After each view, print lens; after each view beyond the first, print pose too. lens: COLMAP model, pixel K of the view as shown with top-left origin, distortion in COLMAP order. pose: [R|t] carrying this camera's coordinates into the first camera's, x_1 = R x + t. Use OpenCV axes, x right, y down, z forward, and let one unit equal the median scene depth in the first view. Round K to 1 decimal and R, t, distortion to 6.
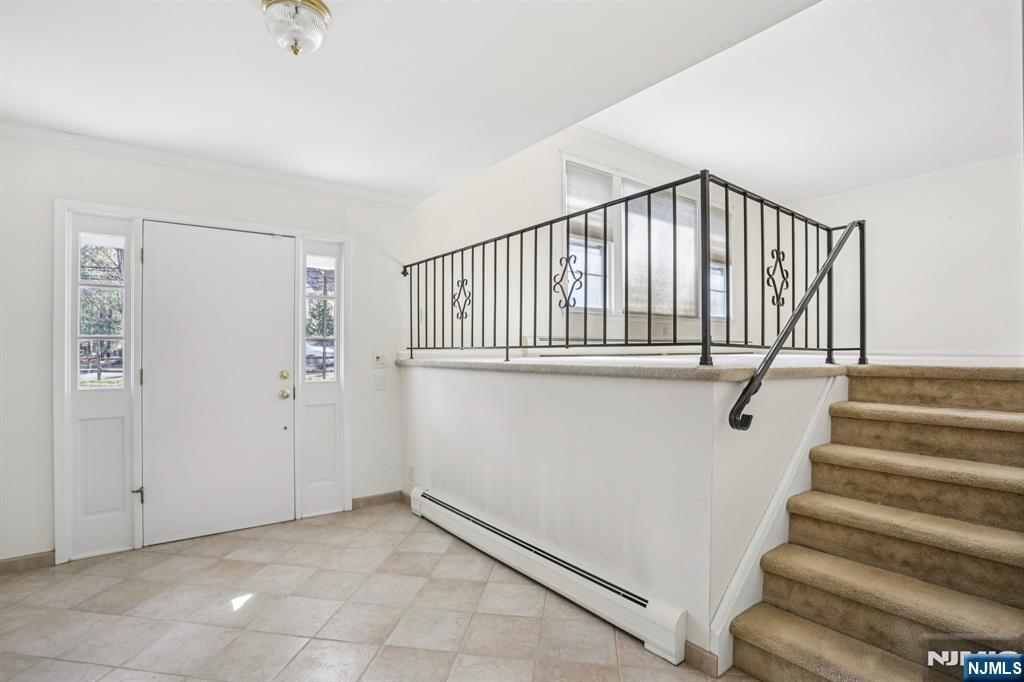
lens RADIAL K [[497.8, 0, 505.8], [0, 497.8, 341.3], [0, 0, 1]] dist [-0.073411, 0.029466]
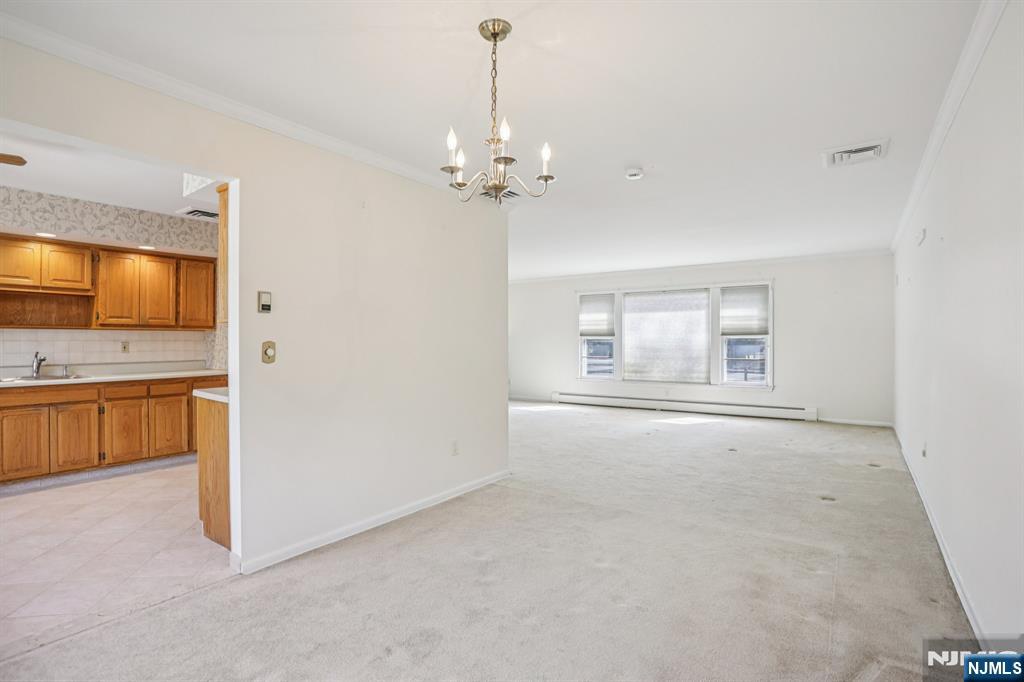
lens RADIAL K [[497.8, 0, 505.8], [0, 497.8, 341.3], [0, 0, 1]] dist [-0.073411, 0.029466]
pose [[0.301572, 0.000739, -0.953443, 3.417465], [0.015752, 0.999859, 0.005758, -0.412252], [0.953313, -0.016755, 0.301518, 0.365306]]
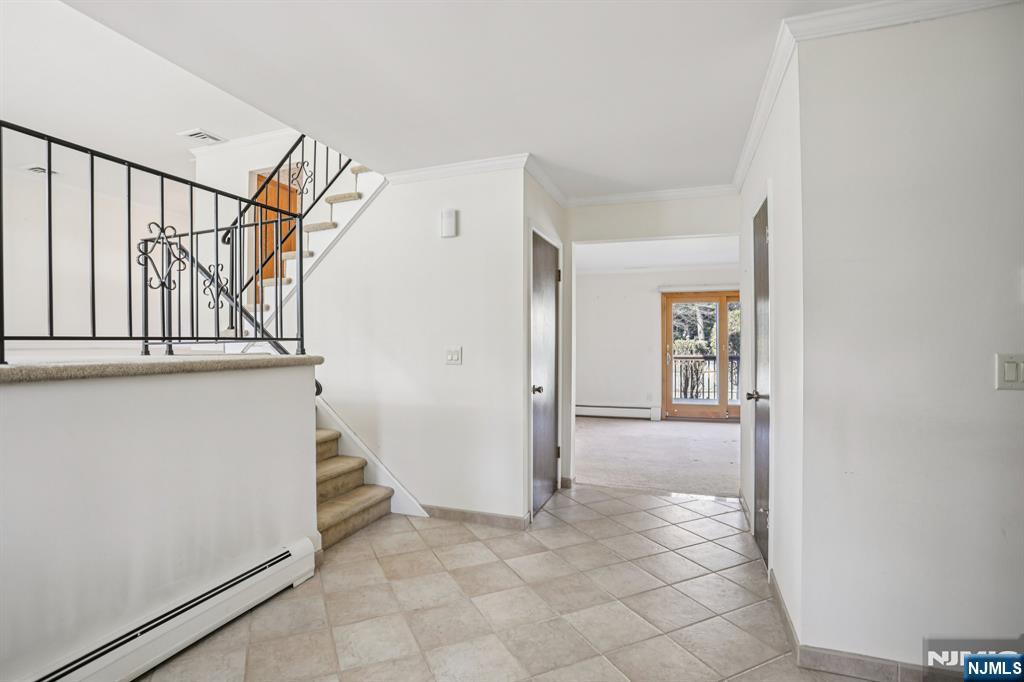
lens RADIAL K [[497.8, 0, 505.8], [0, 497.8, 341.3], [0, 0, 1]] dist [-0.073411, 0.029466]
pose [[-0.551640, 0.006286, 0.834059, -0.747020], [-0.010180, 0.999846, -0.014269, 0.018661], [-0.834020, -0.016362, -0.551491, 0.899425]]
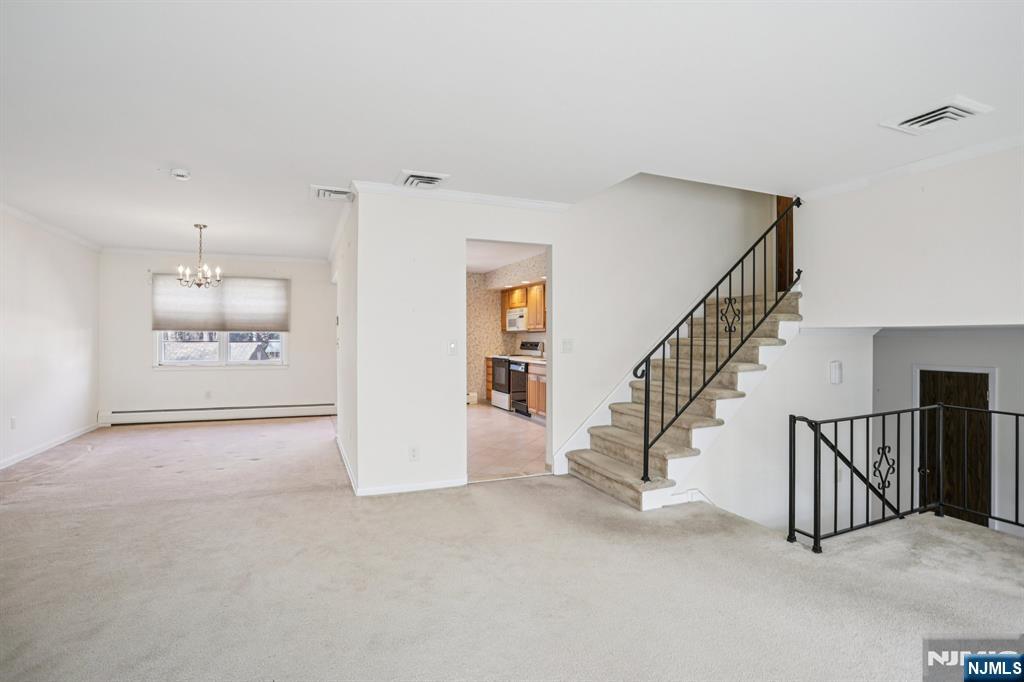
lens RADIAL K [[503.9, 0, 505.3], [0, 503.9, 337.7], [0, 0, 1]] dist [-0.083666, 0.044726]
pose [[-0.968027, -0.002387, 0.250834, 1.065150], [-0.006149, 0.999880, -0.014213, -0.392481], [-0.250770, -0.015301, -0.967926, 2.161330]]
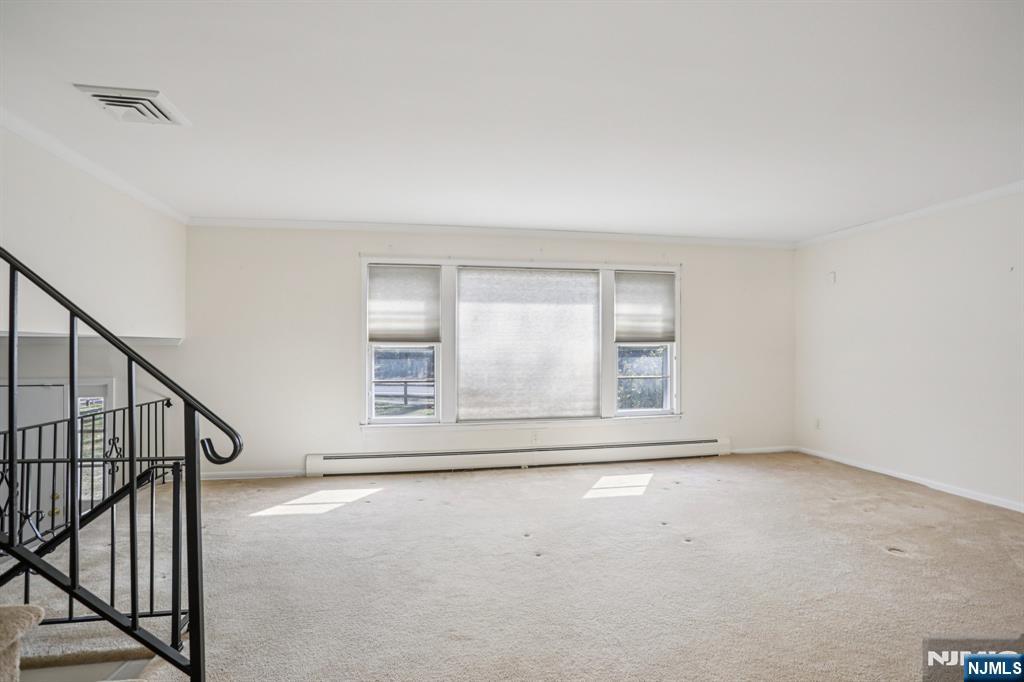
lens RADIAL K [[497.8, 0, 505.8], [0, 497.8, 341.3], [0, 0, 1]] dist [-0.073411, 0.029466]
pose [[0.900965, -0.010847, -0.433756, 1.465673], [0.009183, 0.999940, -0.005932, -0.406826], [0.433794, 0.001362, 0.901011, 0.518943]]
